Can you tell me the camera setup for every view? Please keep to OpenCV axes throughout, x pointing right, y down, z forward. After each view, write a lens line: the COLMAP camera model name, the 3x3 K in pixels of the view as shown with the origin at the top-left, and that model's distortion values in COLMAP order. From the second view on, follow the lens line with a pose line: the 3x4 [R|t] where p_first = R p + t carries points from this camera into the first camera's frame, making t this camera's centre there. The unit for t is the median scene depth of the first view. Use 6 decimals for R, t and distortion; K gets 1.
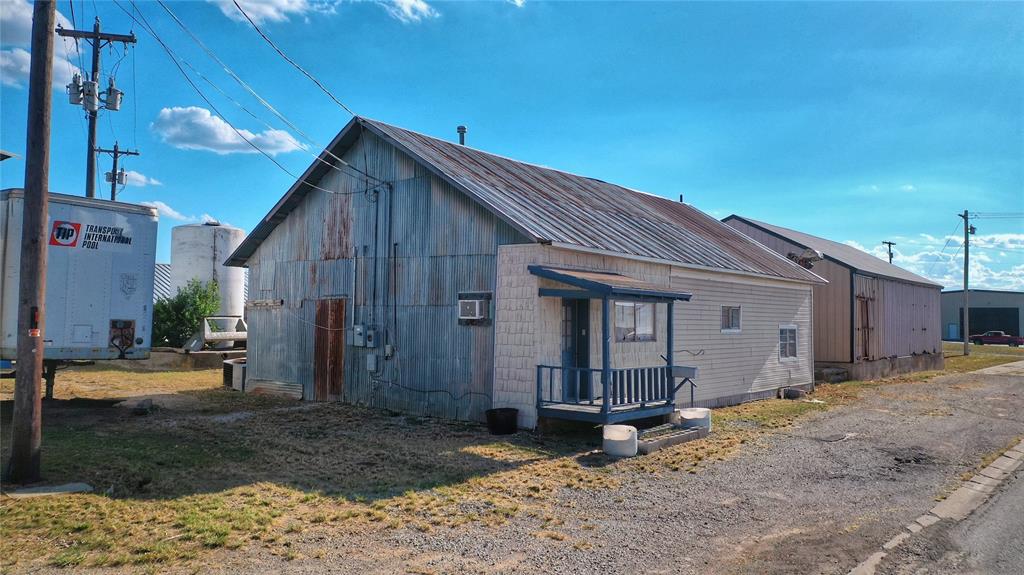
lens RADIAL K [[794.7, 0, 512.0], [0, 794.7, 287.5], [0, 0, 1]] dist [0.003522, -0.004068]
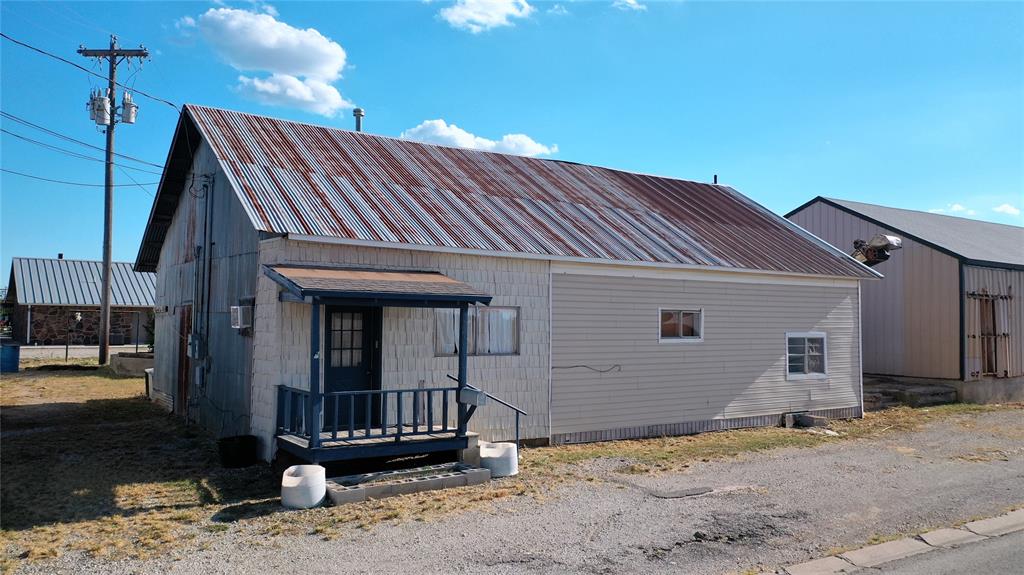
lens RADIAL K [[794.7, 0, 512.0], [0, 794.7, 287.5], [0, 0, 1]] dist [0.003522, -0.004068]
pose [[0.956538, -0.014247, -0.291261, 0.304334], [0.013771, 0.999898, -0.003682, 0.001863], [0.291284, -0.000489, 0.956637, 0.170592]]
